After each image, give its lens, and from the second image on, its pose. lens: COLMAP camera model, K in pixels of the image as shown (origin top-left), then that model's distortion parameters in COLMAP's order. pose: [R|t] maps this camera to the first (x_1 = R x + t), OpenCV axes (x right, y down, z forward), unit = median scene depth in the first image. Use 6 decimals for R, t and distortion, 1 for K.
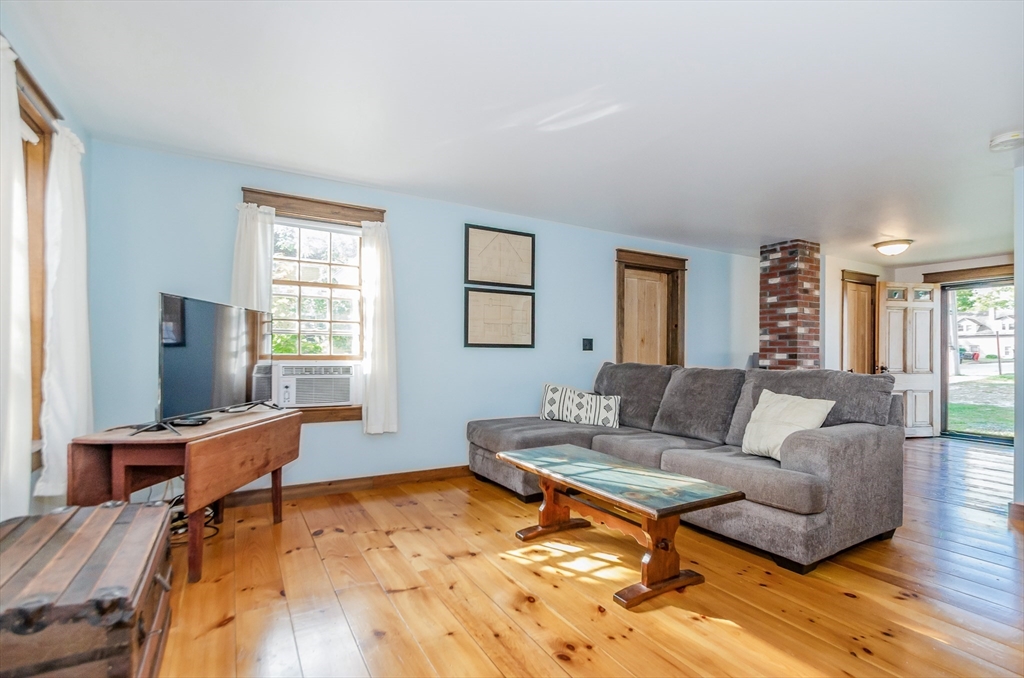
lens RADIAL K [[471.6, 0, 510.3], [0, 471.6, 342.6], [0, 0, 1]] dist [0.001573, 0.000289]
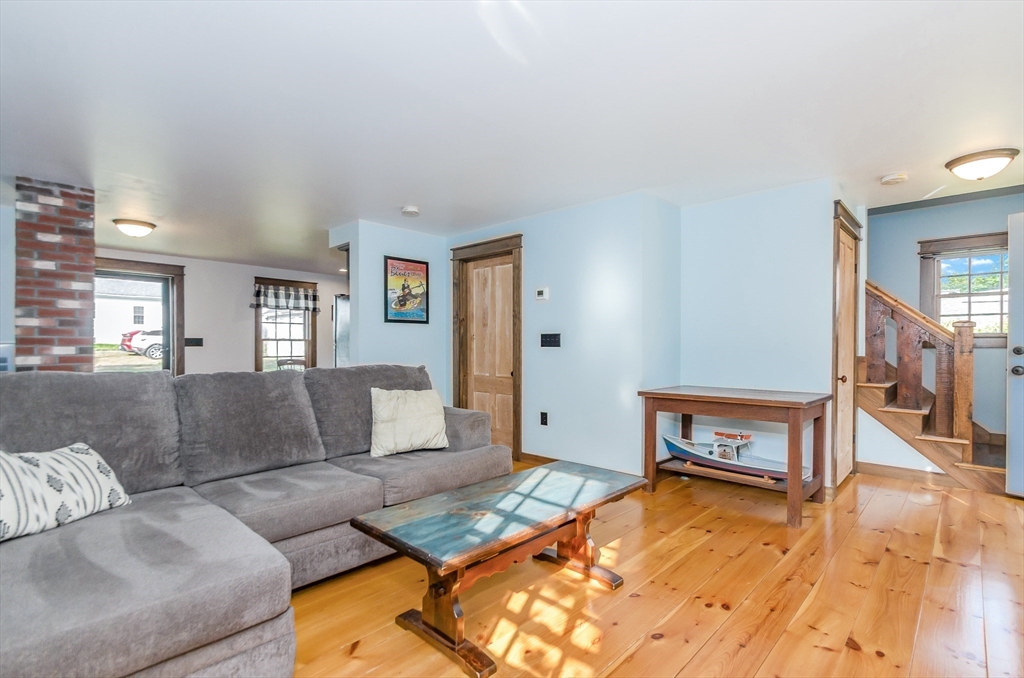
lens RADIAL K [[471.6, 0, 513.8], [0, 471.6, 352.5], [0, 0, 1]] dist [0.001573, 0.000289]
pose [[-0.225390, -0.022704, 0.974004, -0.243812], [-0.024877, 0.999537, 0.017542, 0.003300], [-0.973951, -0.020276, -0.225850, 0.505659]]
